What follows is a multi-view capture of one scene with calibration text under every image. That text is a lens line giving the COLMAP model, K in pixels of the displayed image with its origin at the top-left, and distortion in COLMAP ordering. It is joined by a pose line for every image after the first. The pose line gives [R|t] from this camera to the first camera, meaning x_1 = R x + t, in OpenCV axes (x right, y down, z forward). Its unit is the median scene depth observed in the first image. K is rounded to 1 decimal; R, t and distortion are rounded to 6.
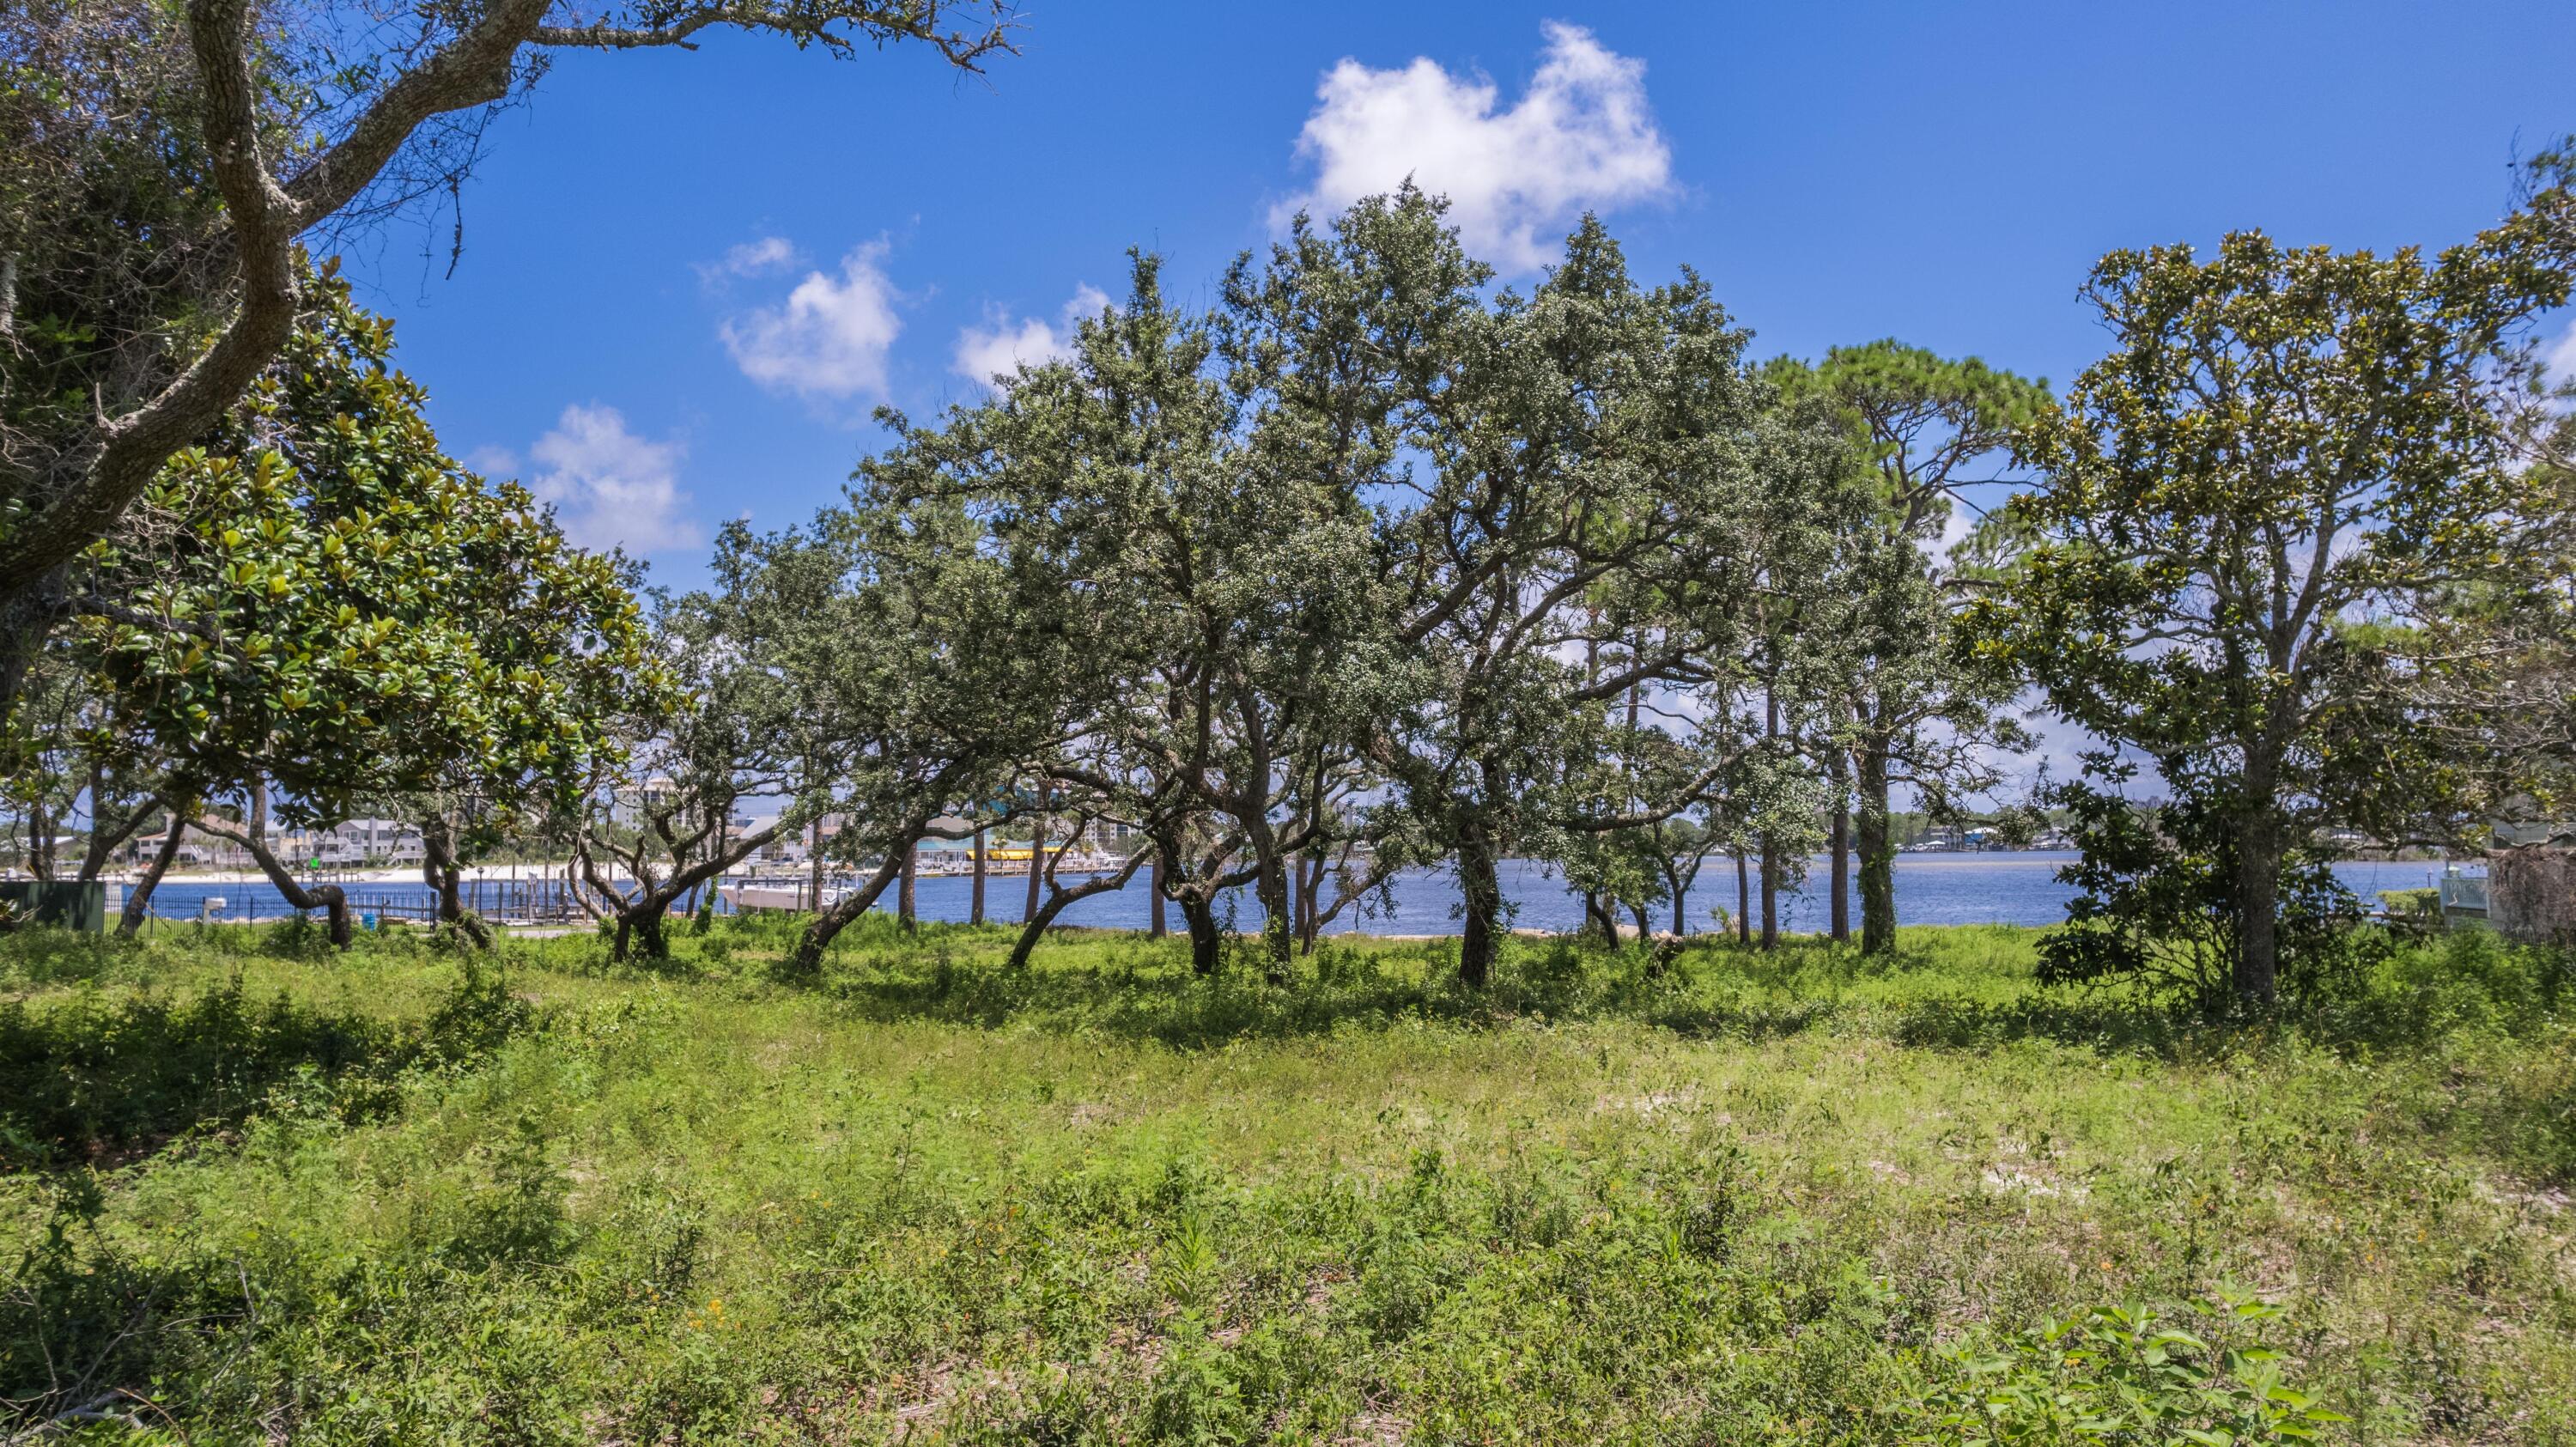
lens RADIAL K [[1775.8, 0, 1288.0], [0, 1775.8, 723.5], [0, 0, 1]] dist [-0.027271, -0.000846]
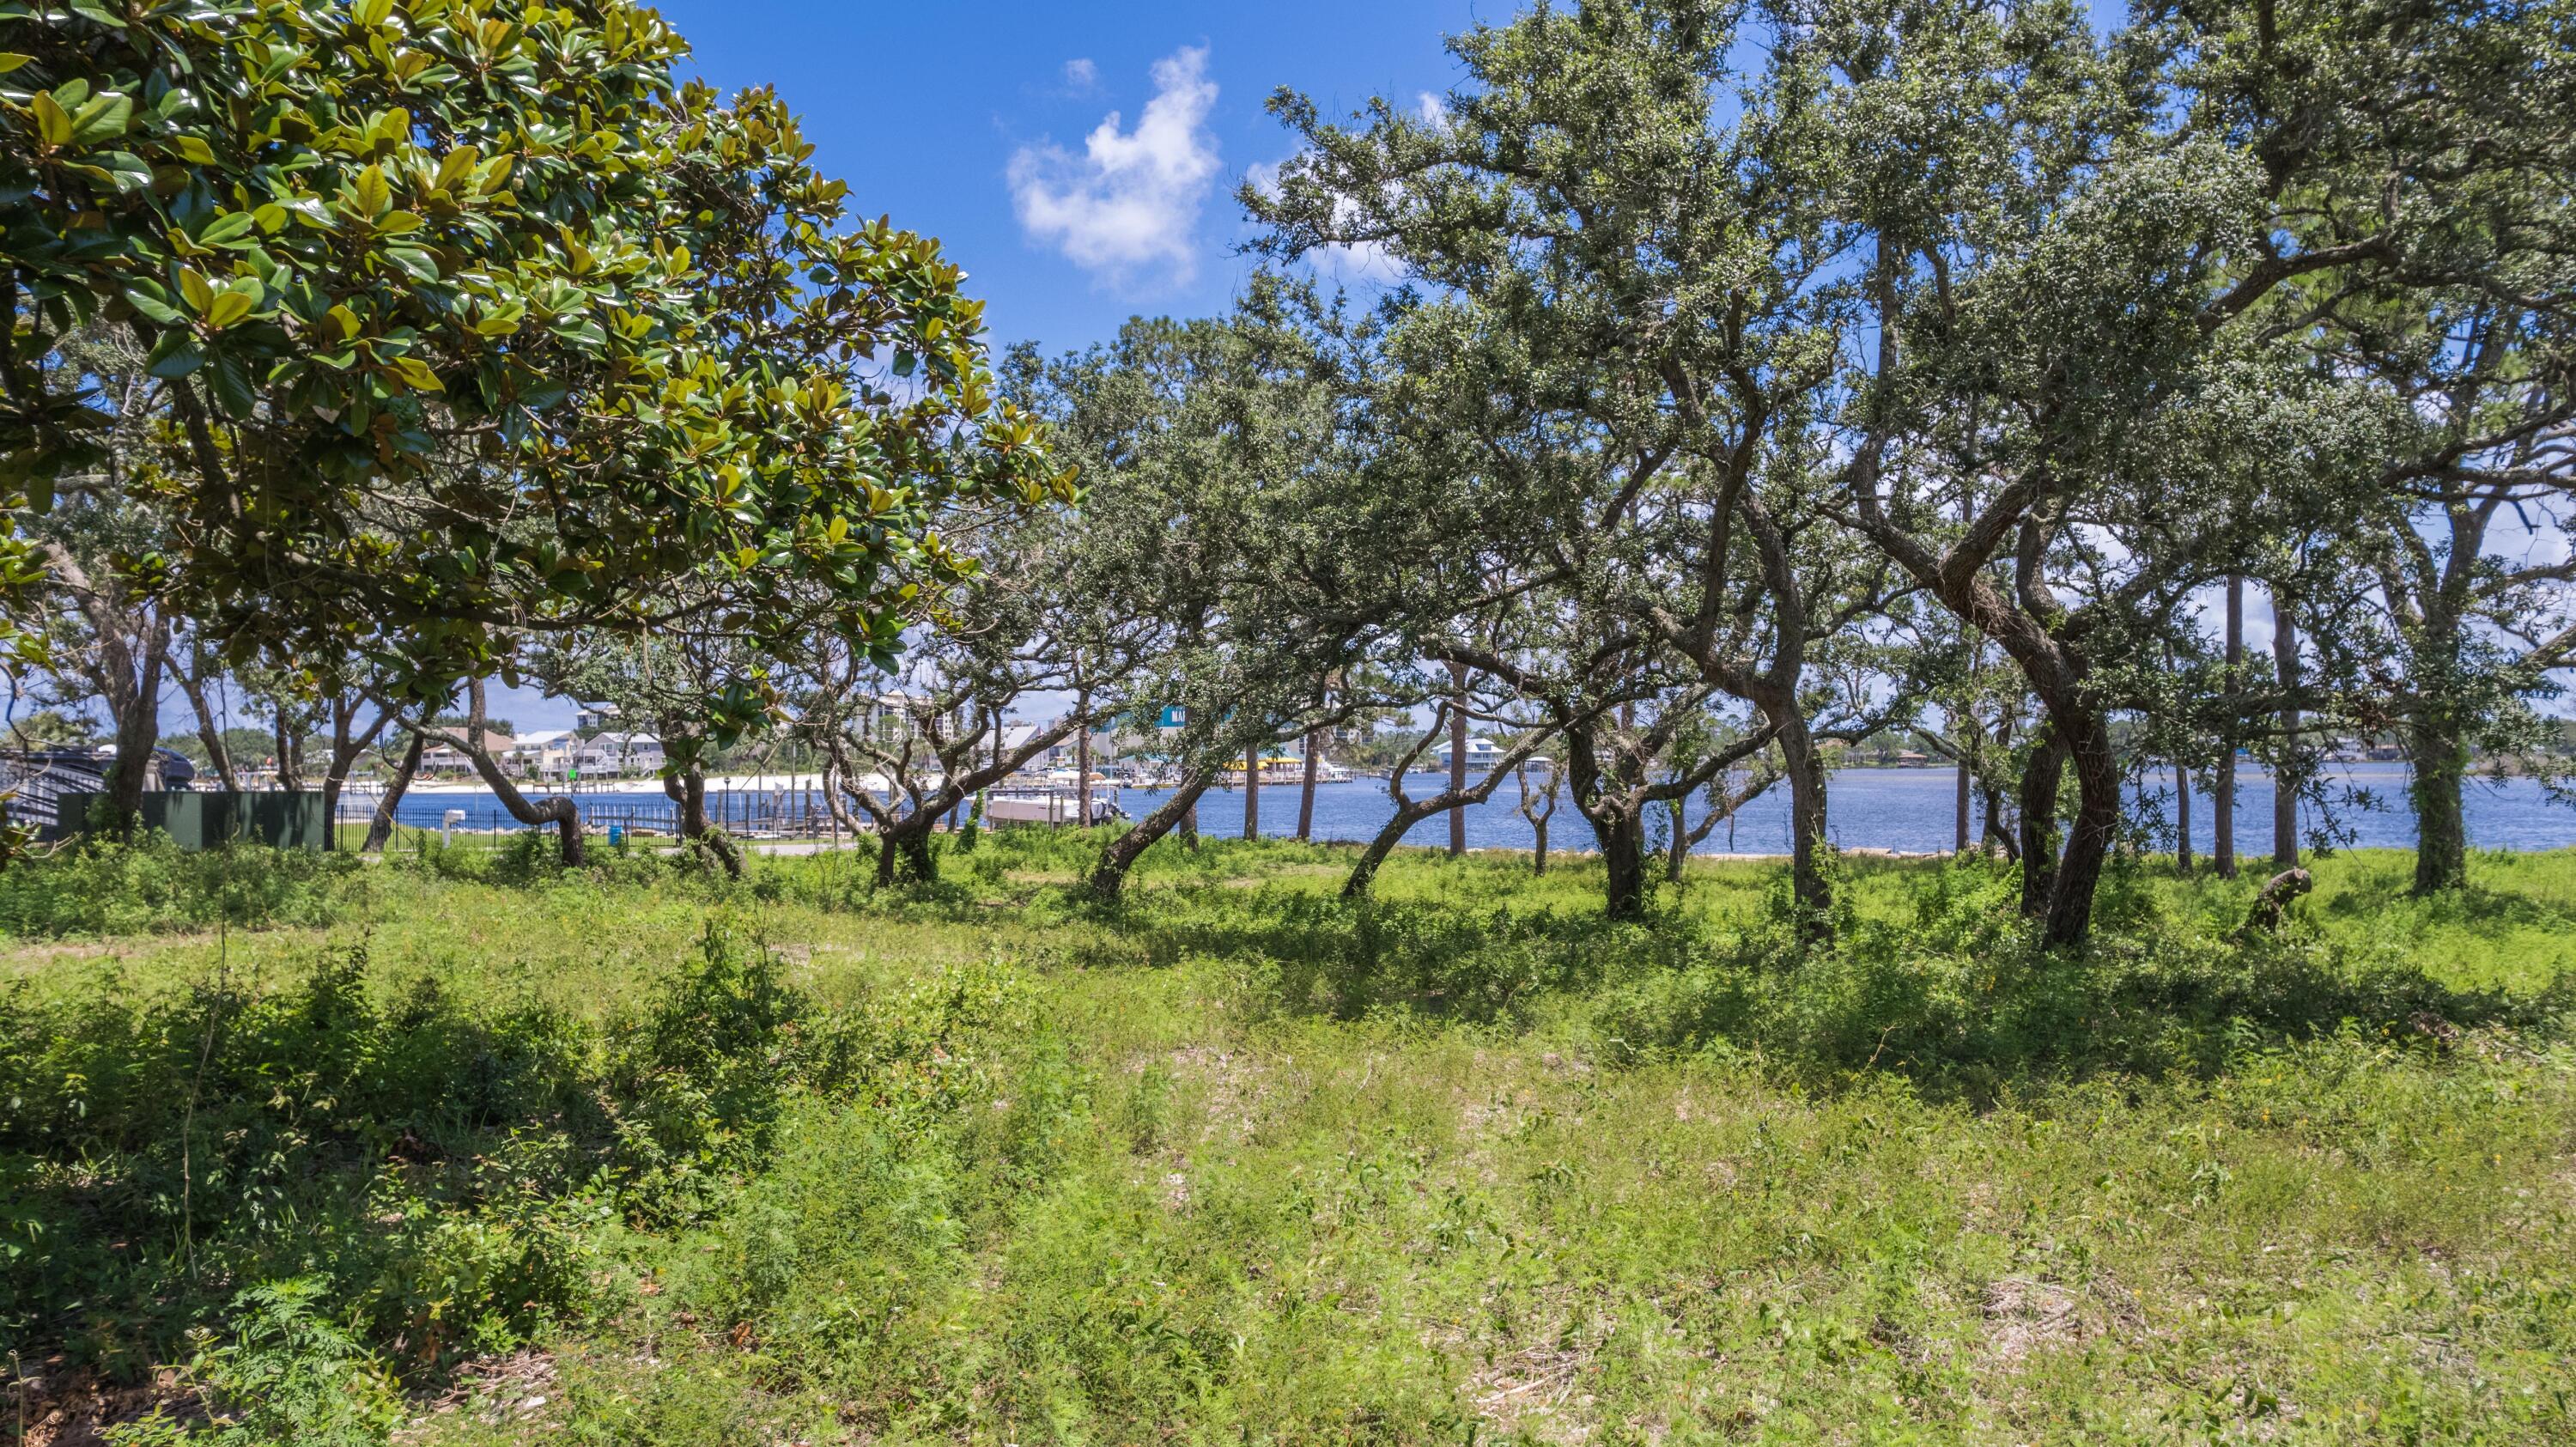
lens RADIAL K [[1775.8, 0, 1288.0], [0, 1775.8, 723.5], [0, 0, 1]] dist [-0.027271, -0.000846]
pose [[0.992632, -0.003288, -0.121122, -0.078602], [0.009346, 0.998731, 0.049482, 0.015120], [0.120805, -0.050249, 0.991404, 0.172849]]
